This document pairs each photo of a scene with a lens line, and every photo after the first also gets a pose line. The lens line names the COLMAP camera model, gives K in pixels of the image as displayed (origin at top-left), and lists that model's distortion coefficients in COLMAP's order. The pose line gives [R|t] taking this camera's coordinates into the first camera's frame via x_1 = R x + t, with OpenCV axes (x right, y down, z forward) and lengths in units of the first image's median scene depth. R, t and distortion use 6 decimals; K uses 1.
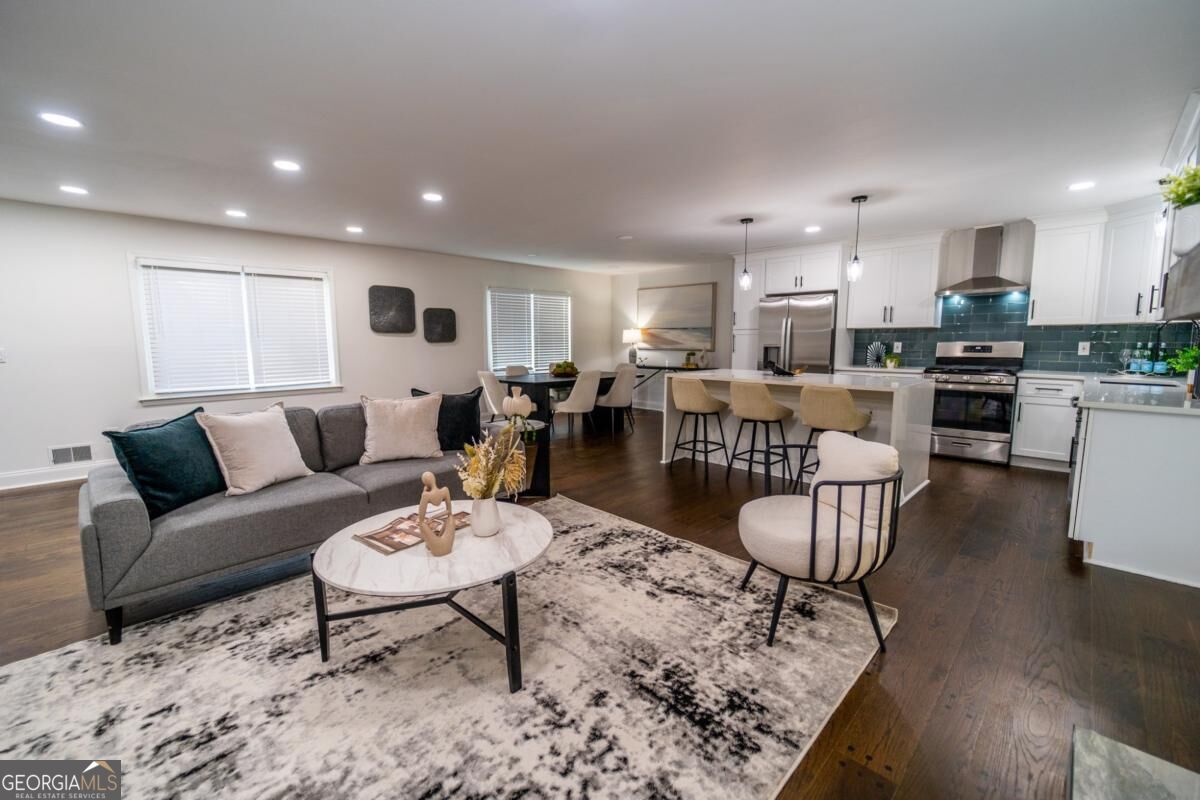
lens RADIAL K [[494.1, 0, 599.2], [0, 494.1, 395.5], [0, 0, 1]] dist [-0.002145, -0.000548]
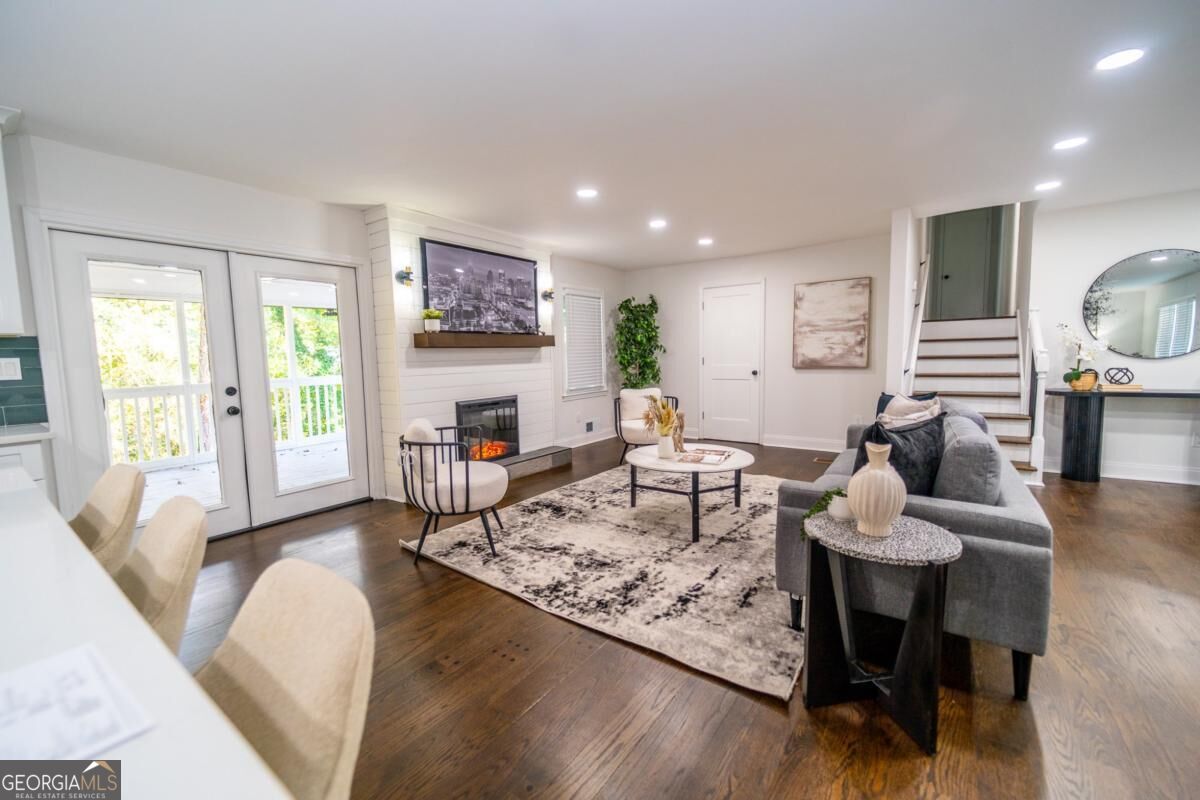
lens RADIAL K [[481.4, 0, 599.2], [0, 481.4, 396.5], [0, 0, 1]] dist [0.000021, -0.000262]
pose [[-0.987838, 0.041141, -0.149948, 0.103251], [0.010135, 0.979347, 0.201931, -0.114769], [0.155159, 0.197955, -0.967853, 1.085834]]
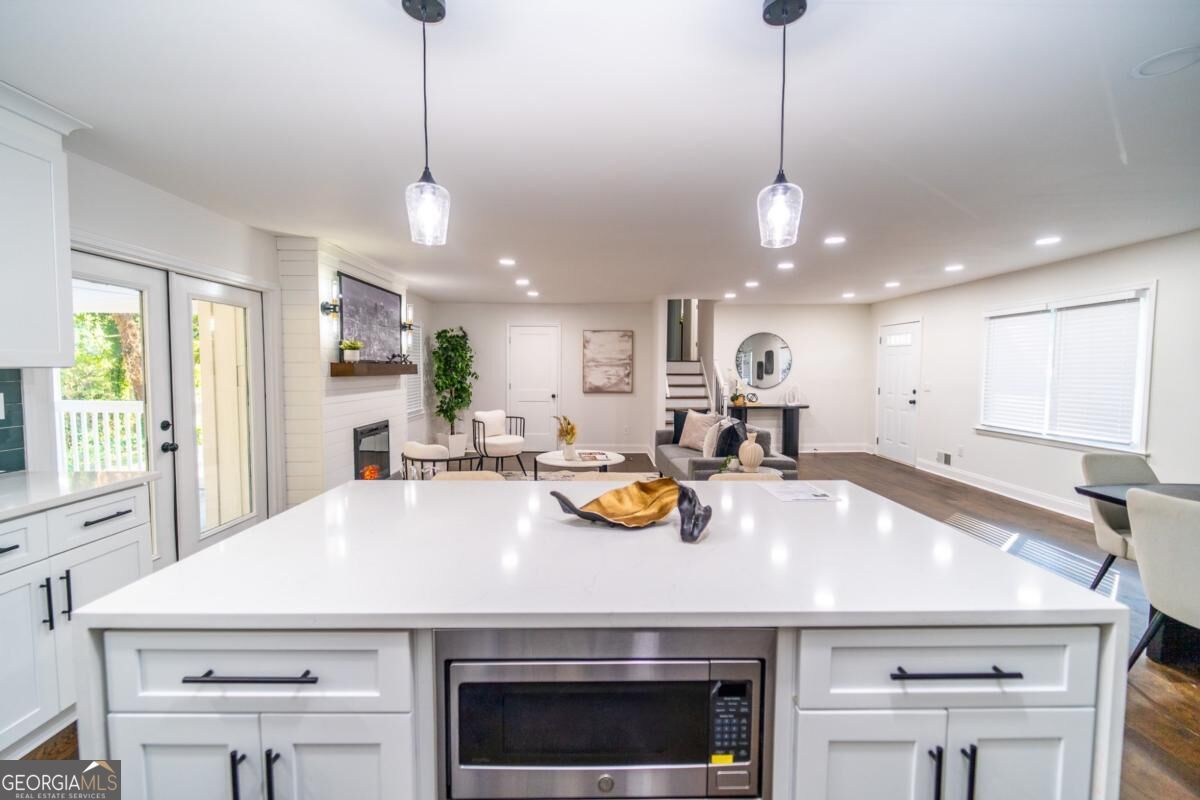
lens RADIAL K [[494.1, 0, 599.2], [0, 494.1, 395.5], [0, 0, 1]] dist [-0.002145, -0.000548]
pose [[-0.697498, 0.041265, -0.715398, 0.592002], [-0.083898, 0.986772, 0.138716, -0.160961], [0.711658, 0.156774, -0.684809, 1.156251]]
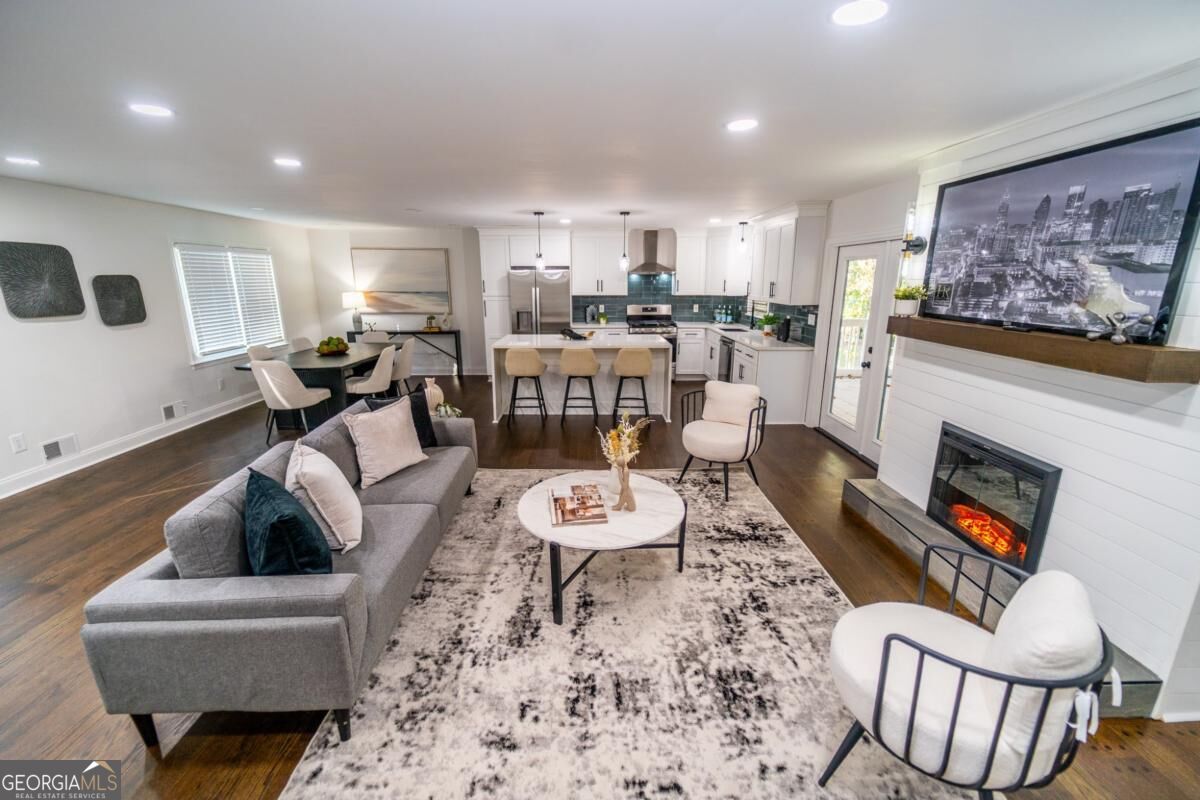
lens RADIAL K [[481.4, 0, 599.2], [0, 481.4, 396.5], [0, 0, 1]] dist [0.000021, -0.000262]
pose [[0.694346, -0.169603, 0.699370, -0.502054], [0.080247, 0.984018, 0.158962, -0.087488], [-0.715153, -0.054252, 0.696859, 0.044185]]
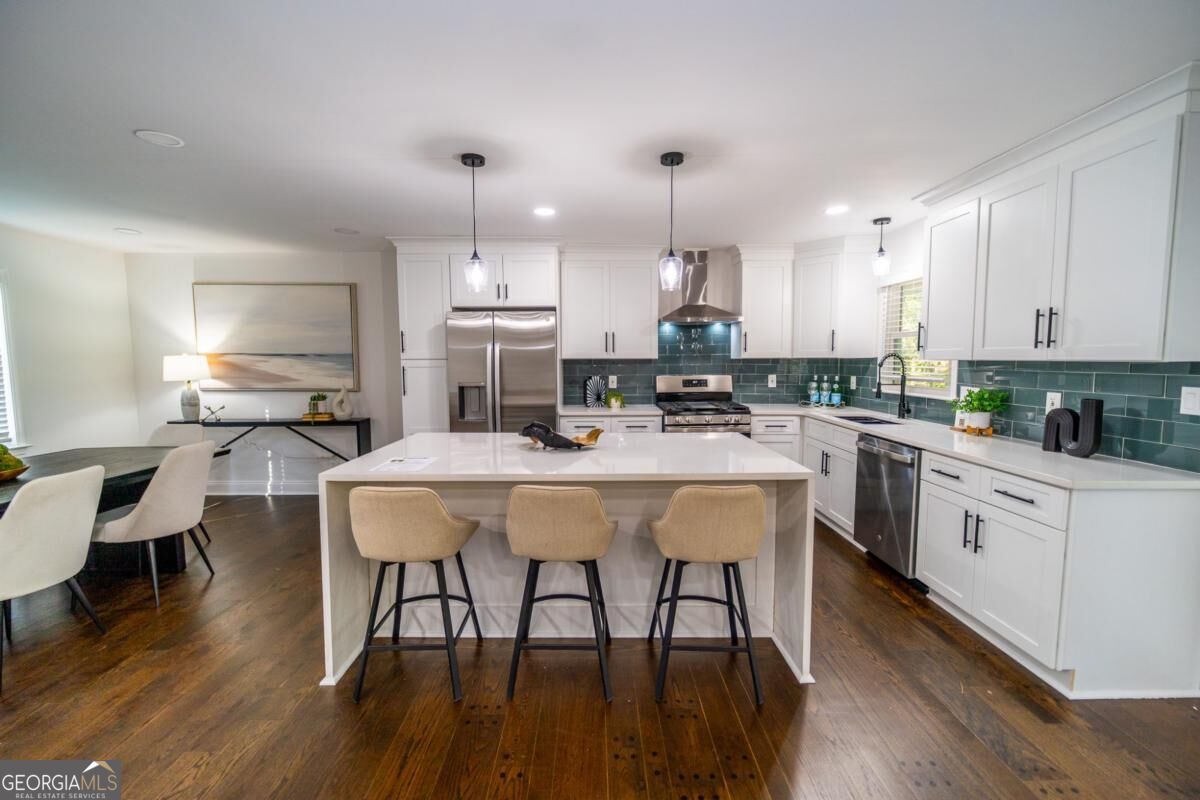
lens RADIAL K [[481.4, 0, 599.2], [0, 481.4, 396.5], [0, 0, 1]] dist [0.000021, -0.000262]
pose [[0.701989, -0.055054, 0.710057, 0.014528], [0.081487, 0.996669, -0.003285, -0.090439], [-0.707511, 0.060166, 0.704137, 0.557648]]
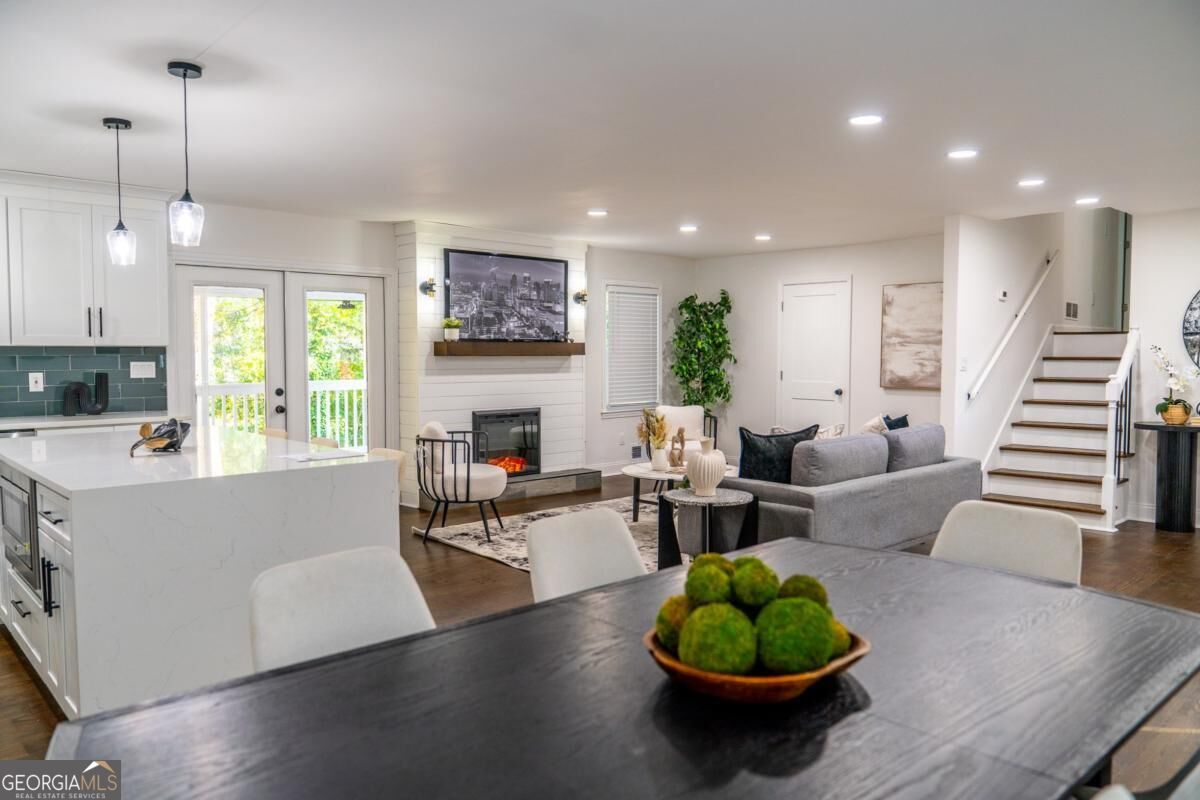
lens RADIAL K [[847.8, 0, 596.3], [0, 847.8, 398.3], [0, 0, 1]] dist [-0.034949, 0.033416]
pose [[-0.999306, 0.002373, 0.037170, -0.051004], [0.008583, 0.985779, 0.167827, -0.207235], [-0.036243, 0.168030, -0.985115, 1.688489]]
